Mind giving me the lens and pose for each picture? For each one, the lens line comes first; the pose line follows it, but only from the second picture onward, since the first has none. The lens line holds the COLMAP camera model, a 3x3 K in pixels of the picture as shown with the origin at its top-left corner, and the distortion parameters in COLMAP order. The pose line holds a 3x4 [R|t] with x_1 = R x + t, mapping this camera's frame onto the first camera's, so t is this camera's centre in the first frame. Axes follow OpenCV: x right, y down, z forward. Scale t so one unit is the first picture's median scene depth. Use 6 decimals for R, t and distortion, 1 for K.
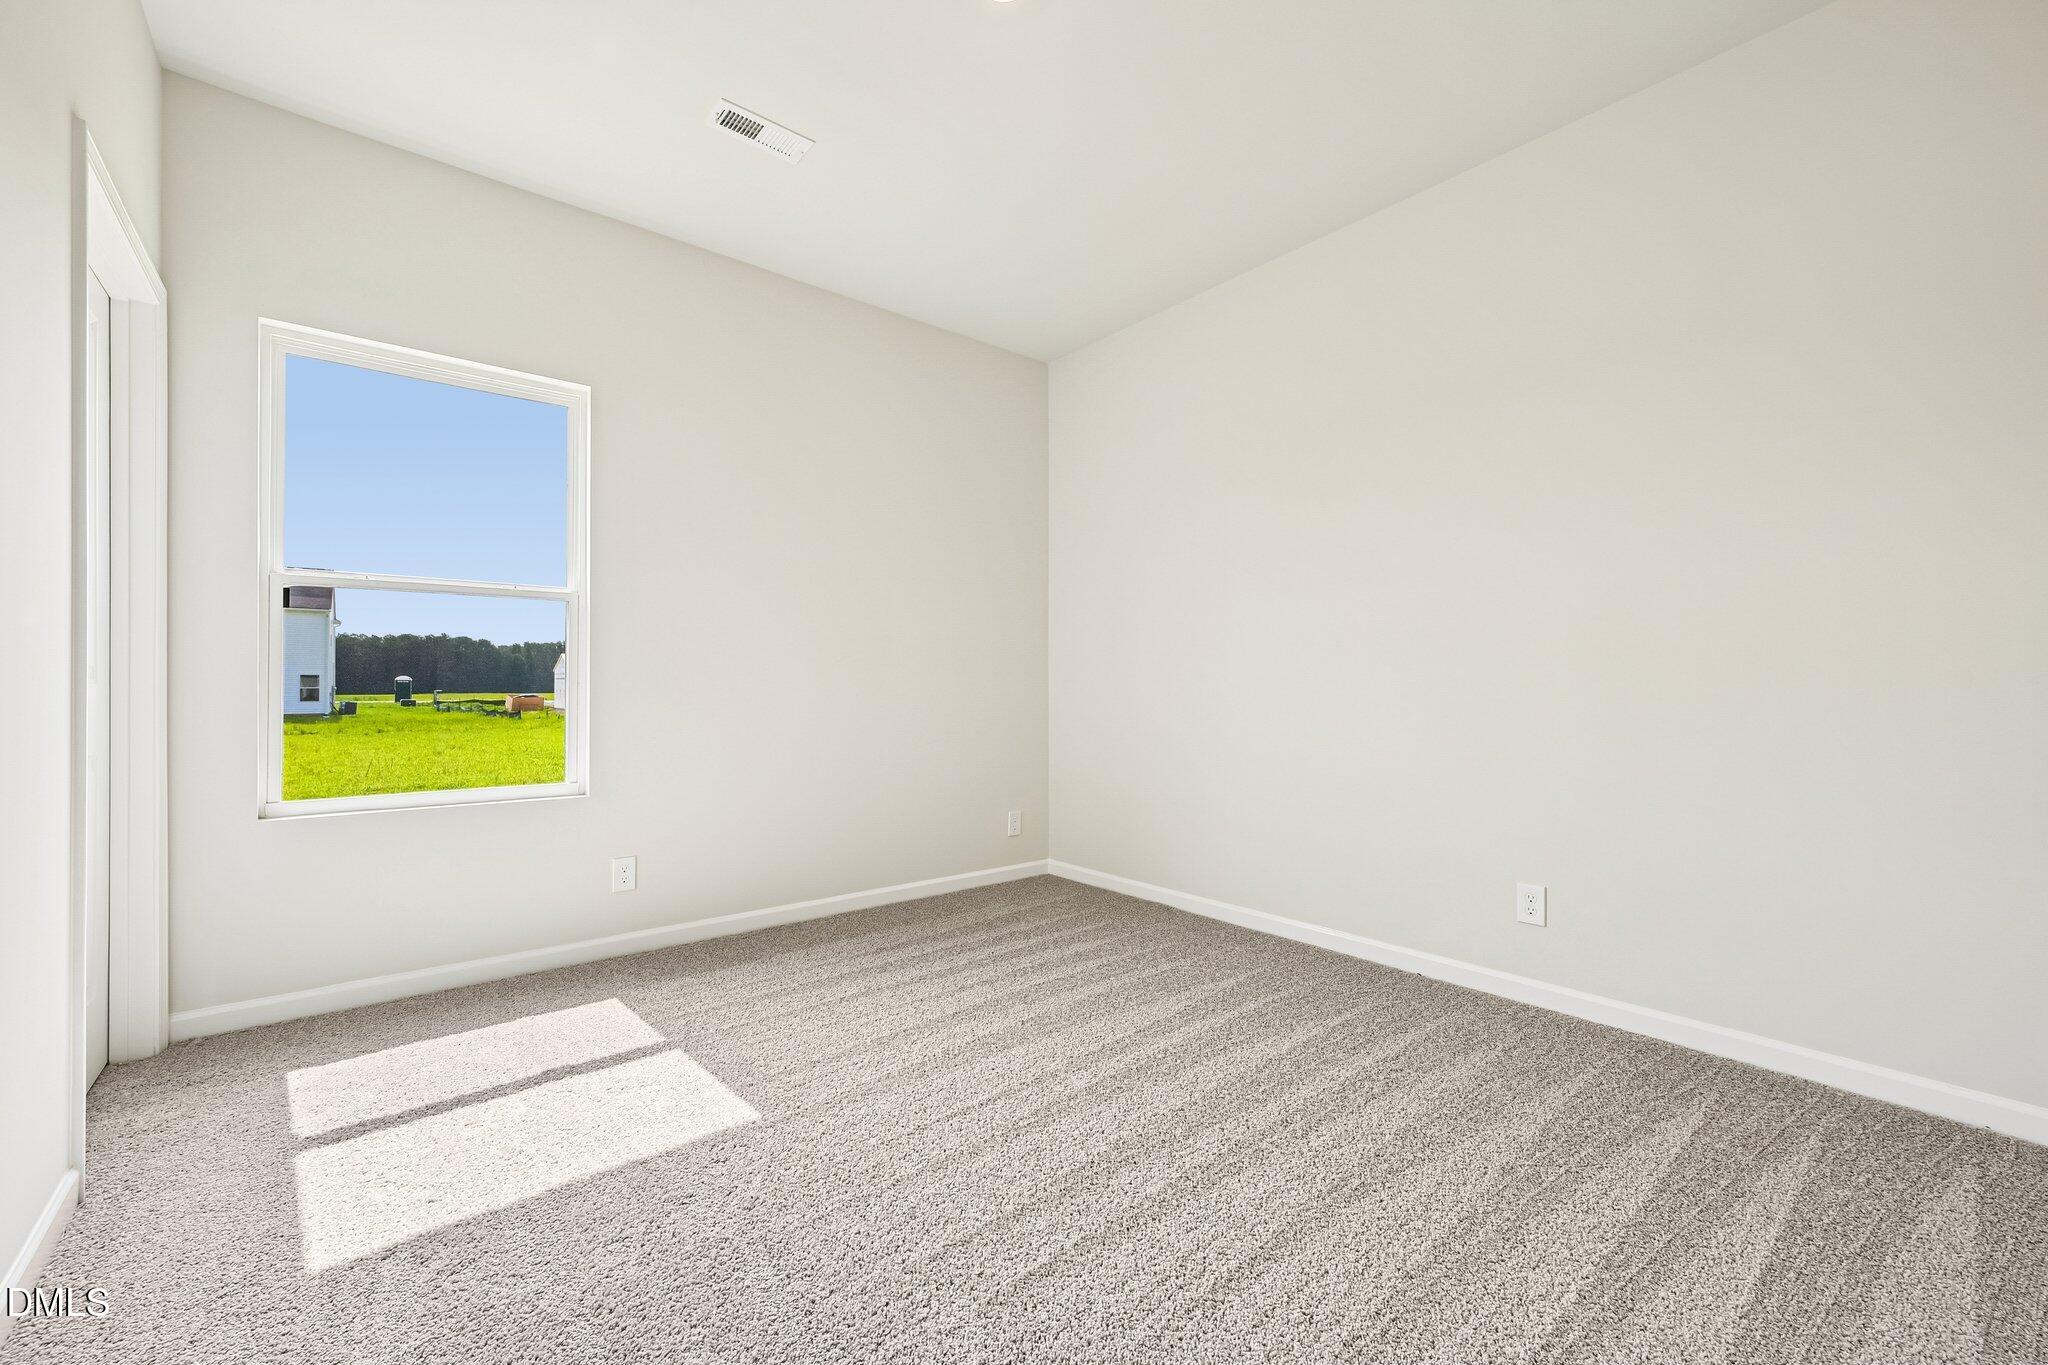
lens RADIAL K [[821.7, 0, 1024.0], [0, 821.7, 682.5], [0, 0, 1]] dist [0.001779, -0.000068]
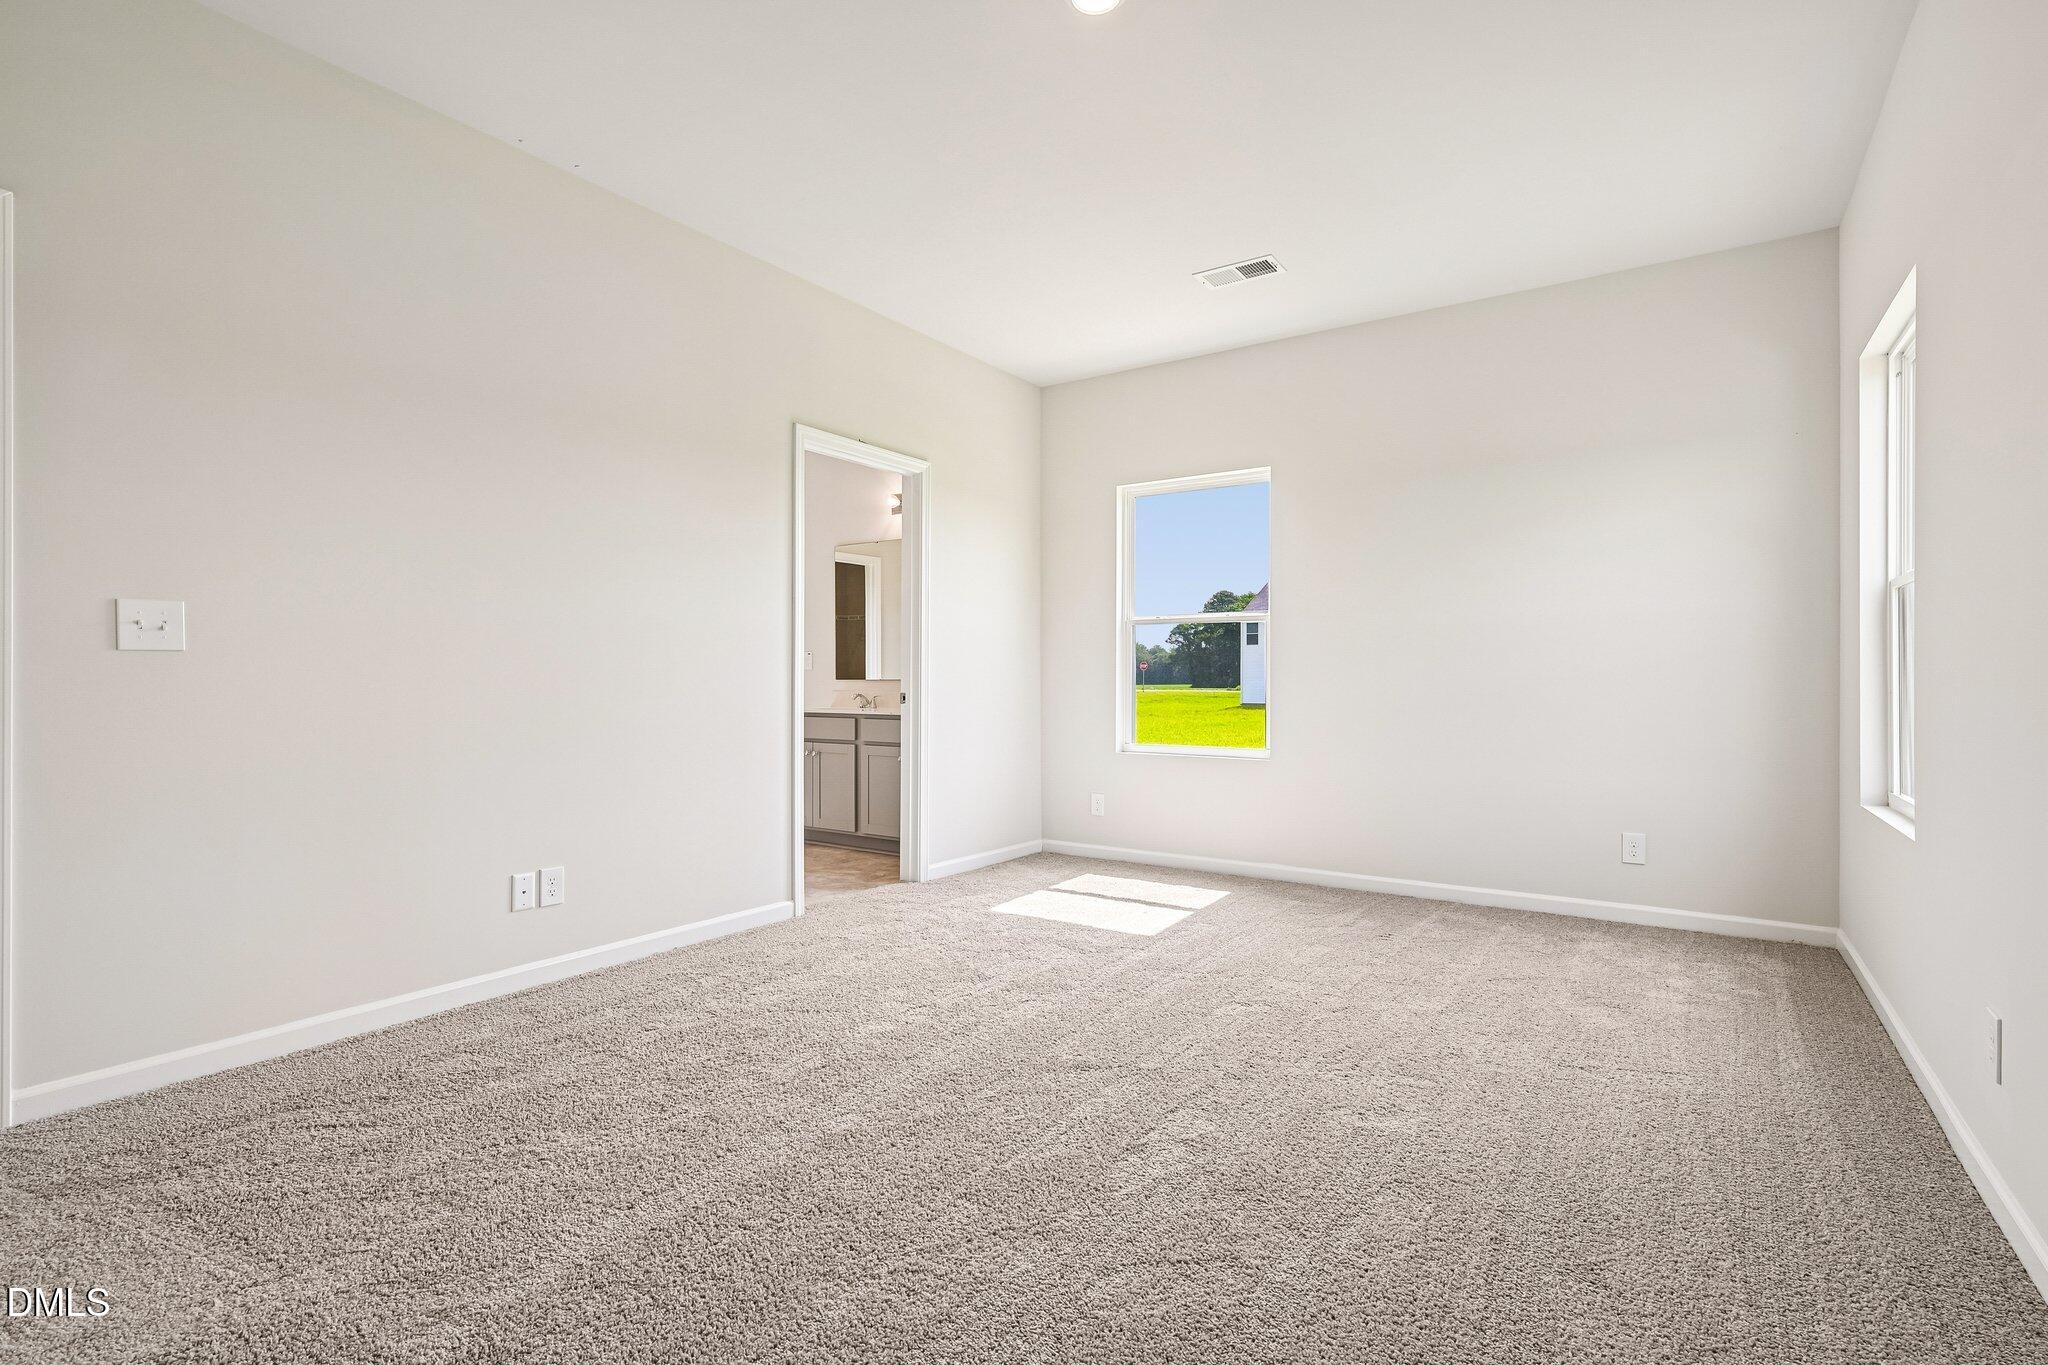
lens RADIAL K [[947.6, 0, 1024.0], [0, 947.6, 682.5], [0, 0, 1]] dist [-0.002046, -0.000177]
pose [[0.248967, -0.001306, -0.968511, 1.083594], [-0.002288, 0.999996, -0.001937, 0.008745], [0.968509, 0.002698, 0.248962, 0.220457]]
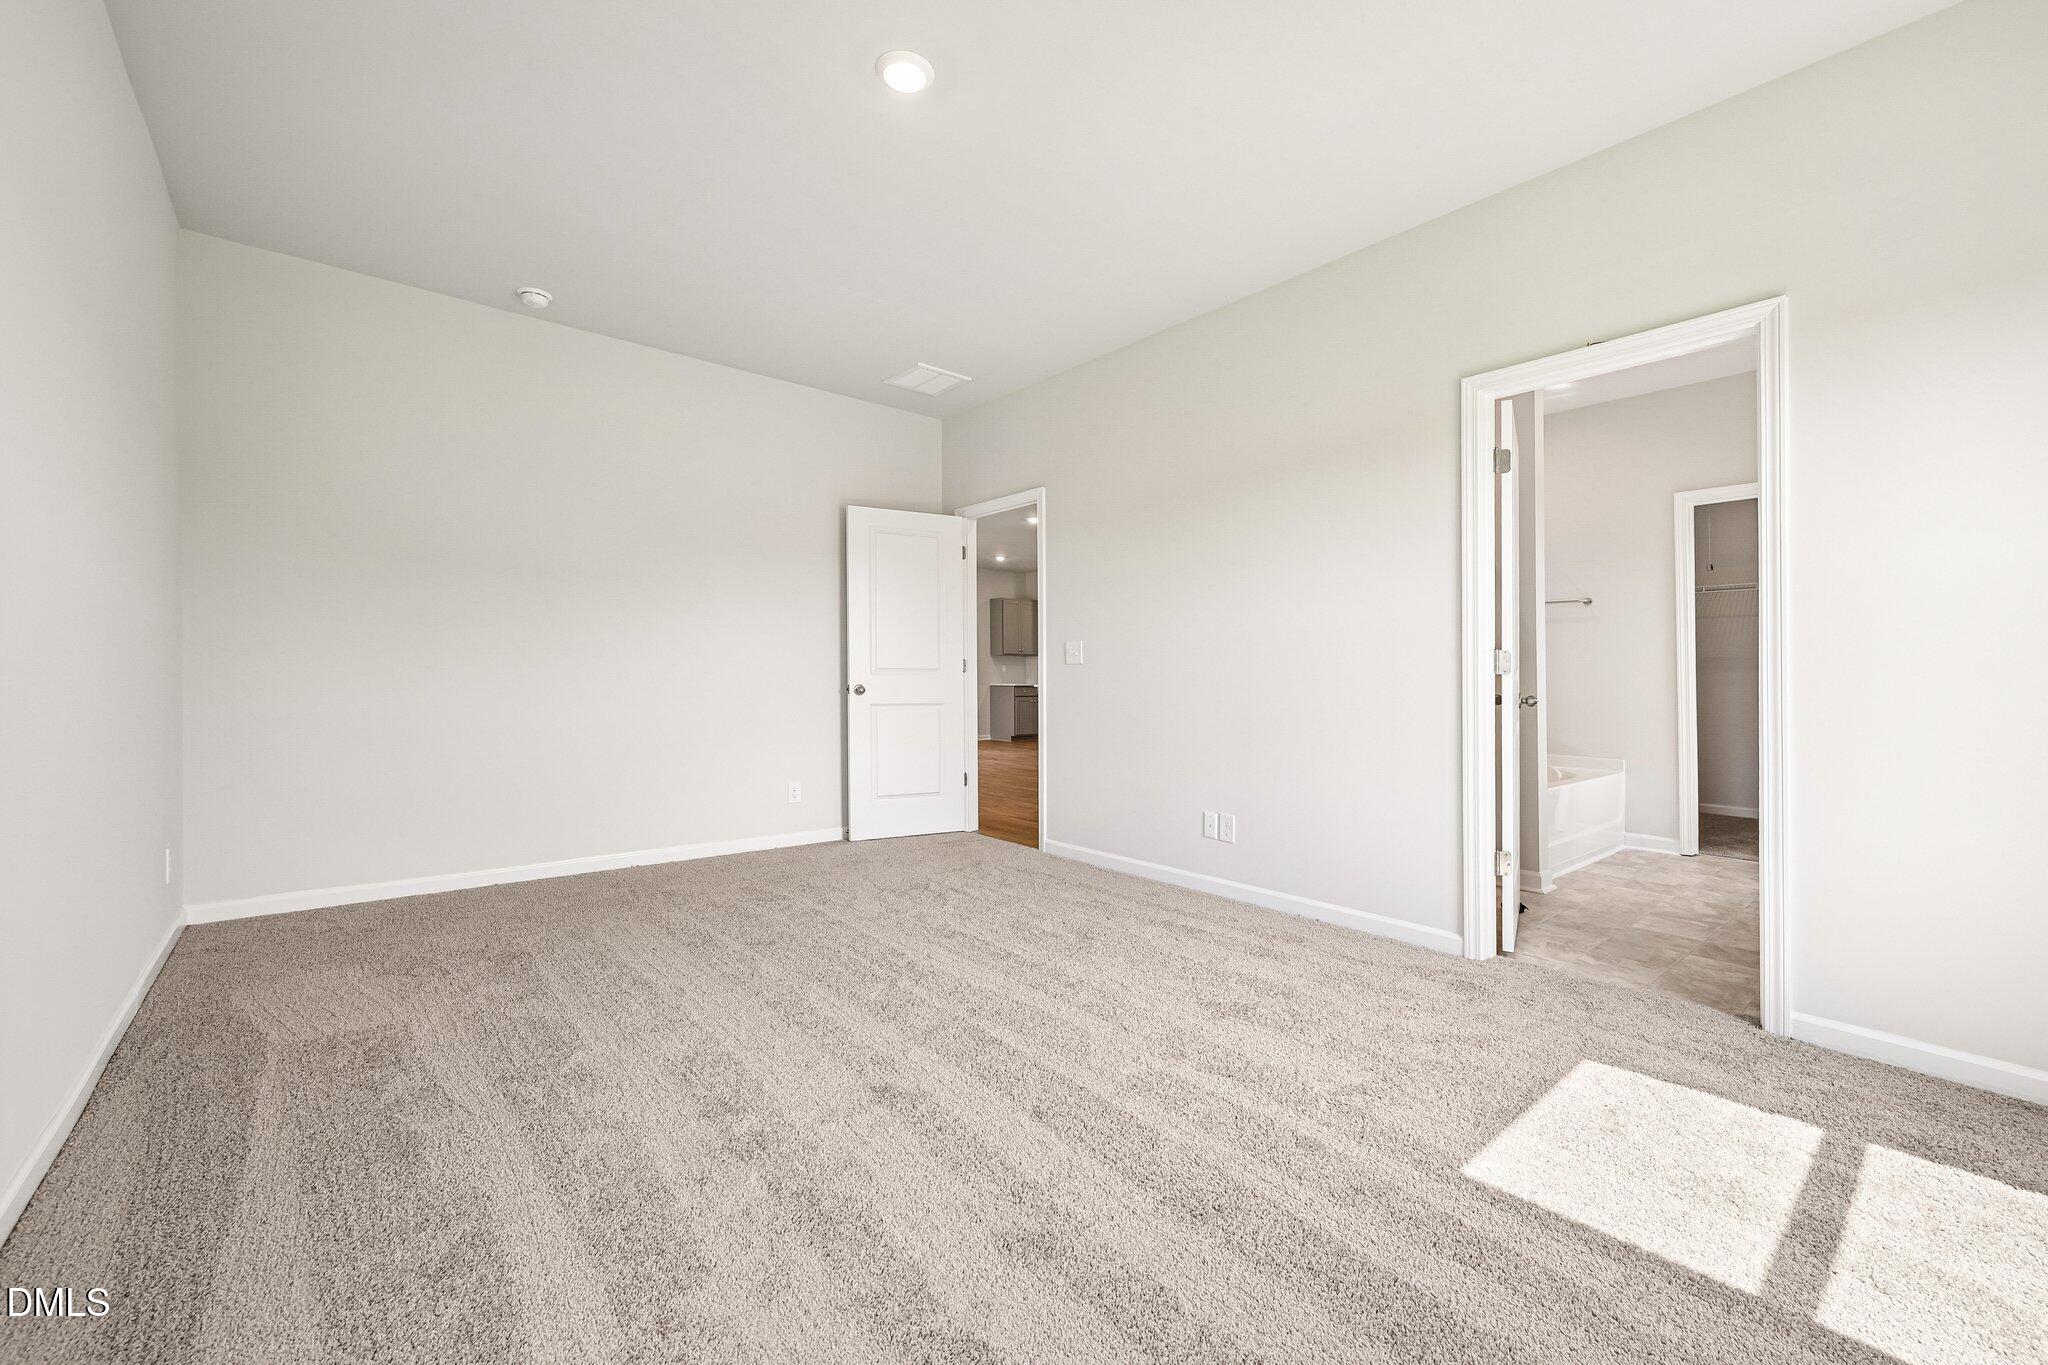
lens RADIAL K [[821.7, 0, 1024.0], [0, 821.7, 682.5], [0, 0, 1]] dist [0.001779, -0.000068]
pose [[-0.999926, -0.008746, 0.008510, 0.083824], [-0.008656, 0.999907, 0.010565, -0.000494], [-0.008602, 0.010491, -0.999908, 1.414338]]
